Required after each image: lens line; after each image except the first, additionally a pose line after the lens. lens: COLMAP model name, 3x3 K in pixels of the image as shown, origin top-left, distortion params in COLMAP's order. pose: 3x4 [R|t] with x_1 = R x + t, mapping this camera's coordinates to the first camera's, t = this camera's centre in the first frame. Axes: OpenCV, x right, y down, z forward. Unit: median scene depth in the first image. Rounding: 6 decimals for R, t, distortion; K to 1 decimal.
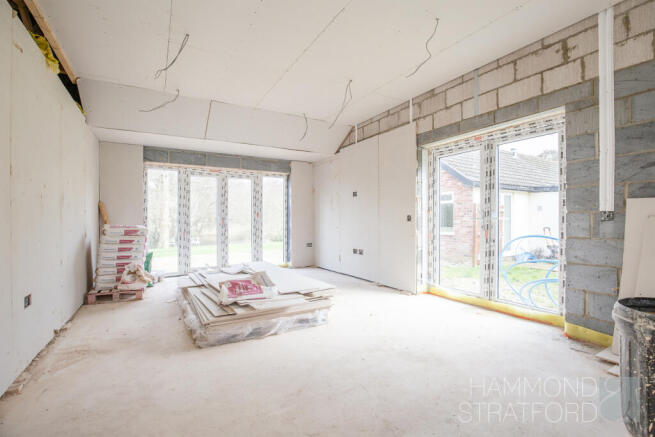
lens RADIAL K [[301.5, 0, 332.4], [0, 301.5, 219.8], [0, 0, 1]] dist [-0.001935, 0.000004]
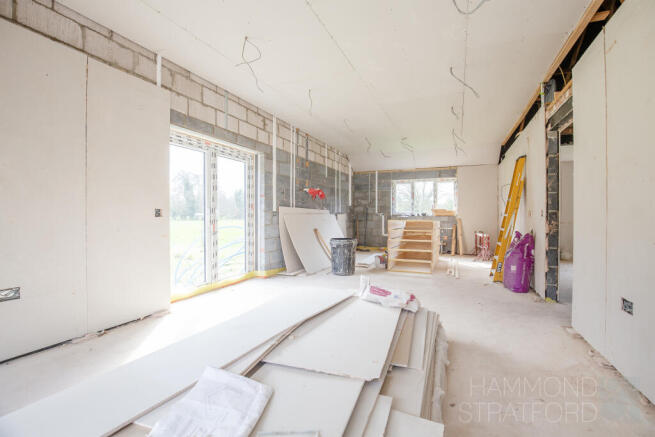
lens RADIAL K [[301.5, 0, 332.8], [0, 301.5, 215.7], [0, 0, 1]] dist [-0.001935, 0.000004]
pose [[-0.587620, 0.000694, 0.809137, -0.726177], [0.001713, 0.999998, 0.000386, 0.001639], [-0.809135, 0.001613, -0.587620, 1.315846]]
